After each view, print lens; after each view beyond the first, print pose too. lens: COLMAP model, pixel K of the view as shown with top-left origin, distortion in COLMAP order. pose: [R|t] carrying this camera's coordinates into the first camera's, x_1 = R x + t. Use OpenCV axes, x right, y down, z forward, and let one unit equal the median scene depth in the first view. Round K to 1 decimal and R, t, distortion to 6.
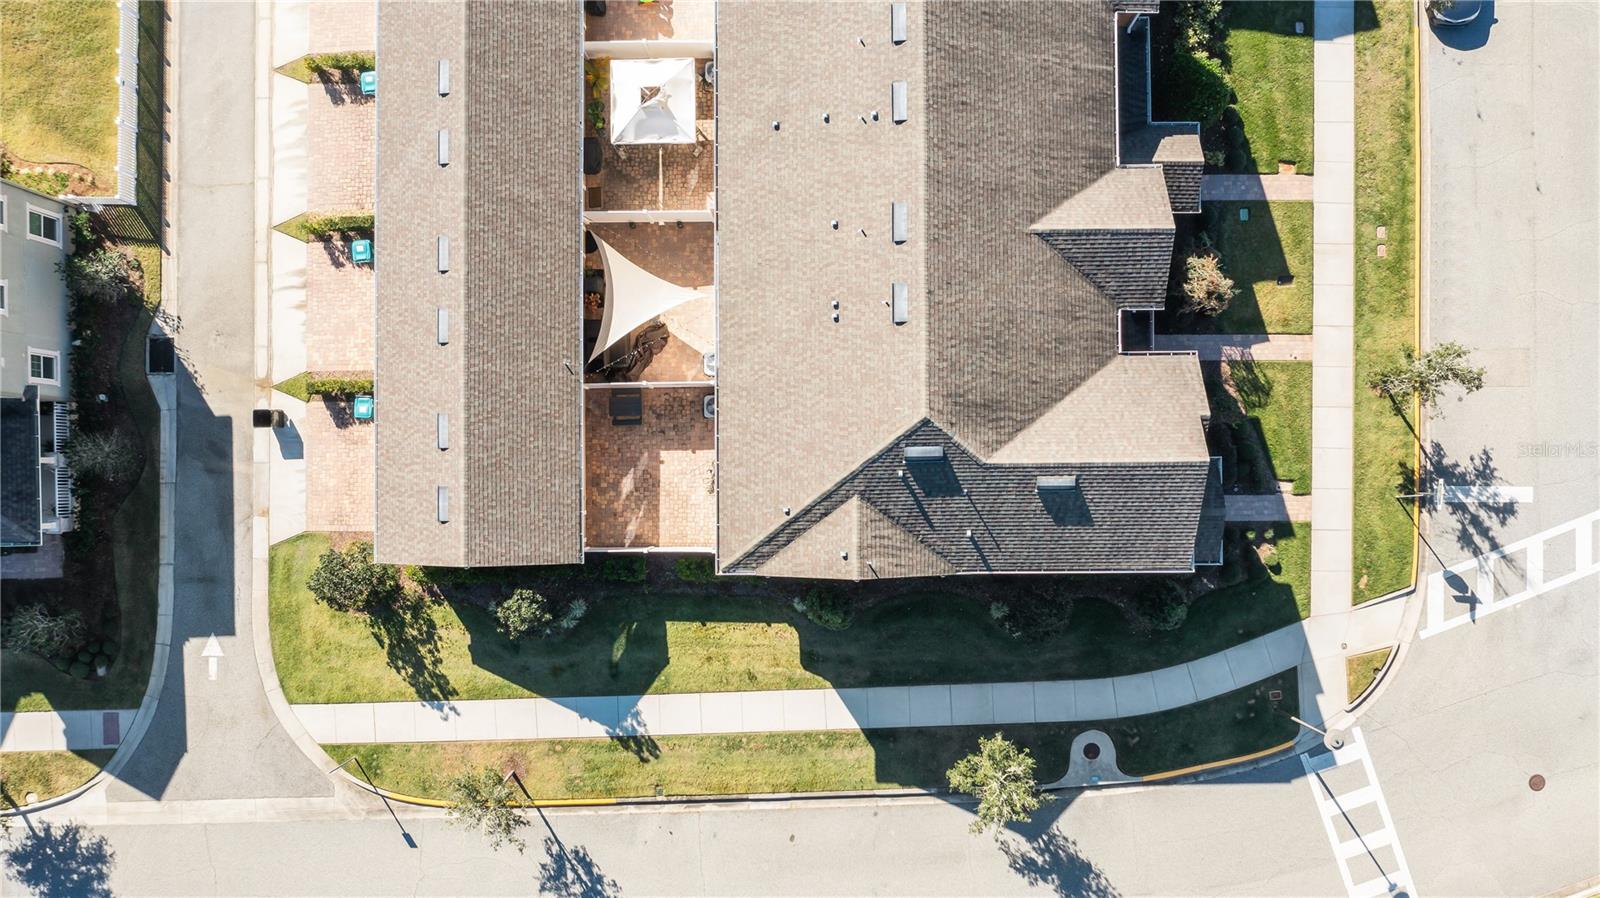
lens RADIAL K [[1252.3, 0, 800.0], [0, 1252.3, 449.0], [0, 0, 1]] dist [-0.035180, -0.000180]
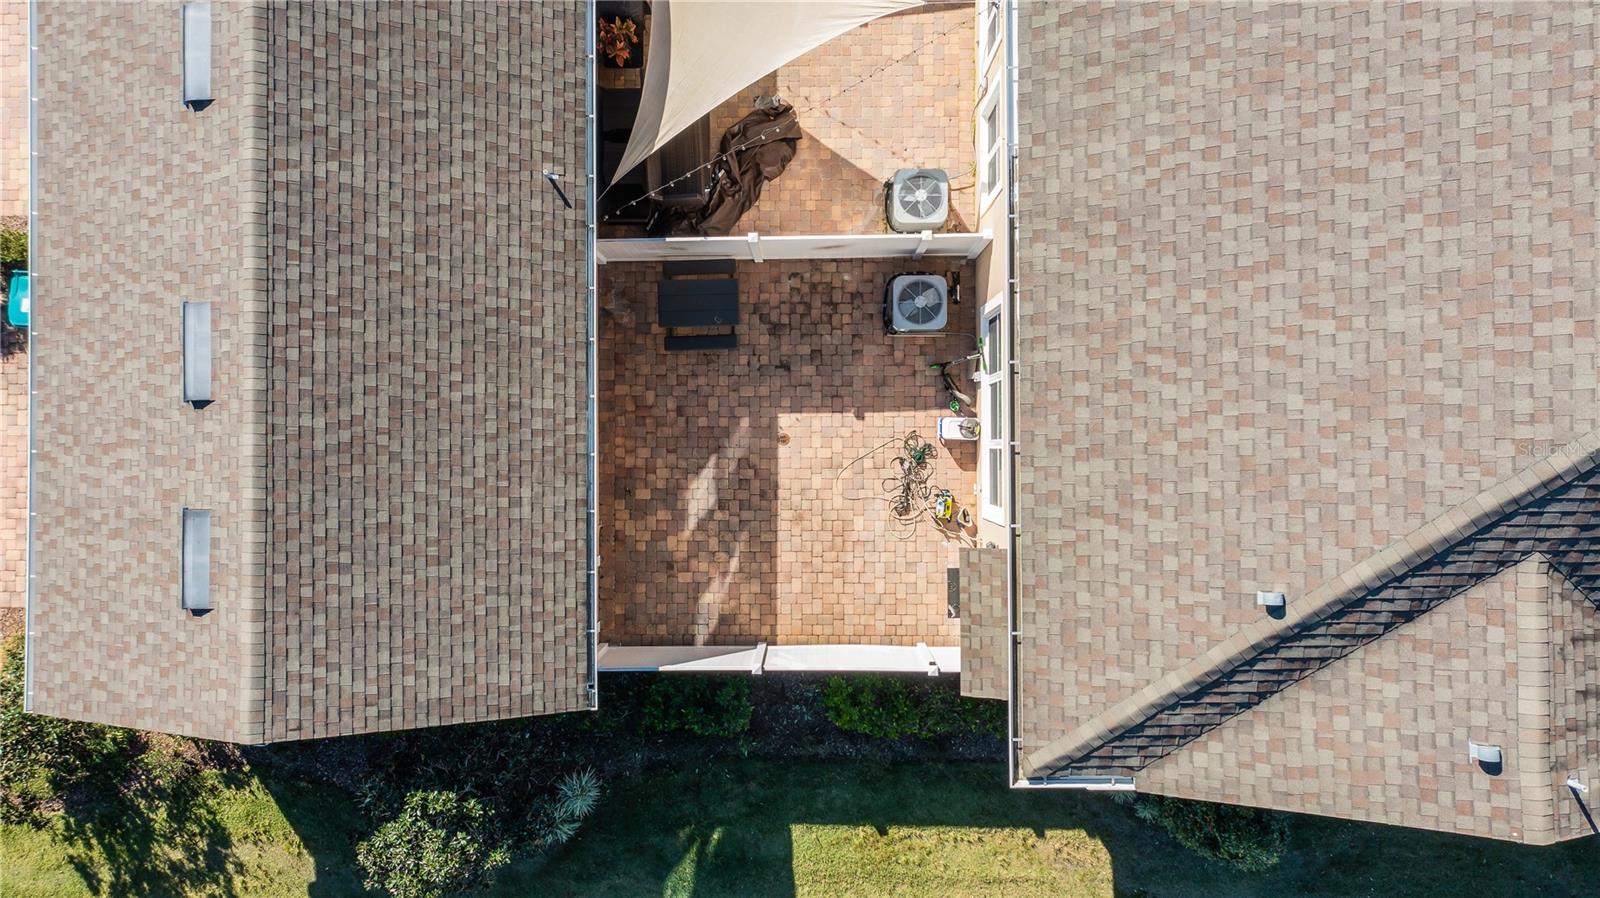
lens RADIAL K [[1242.6, 0, 806.3], [0, 1242.6, 421.9], [0, 0, 1]] dist [0.025492, 0.001742]
pose [[0.999886, 0.001634, 0.014992, -0.118294], [-0.001626, 0.999999, -0.000575, 0.005248], [-0.014993, 0.000550, 0.999887, 0.638034]]
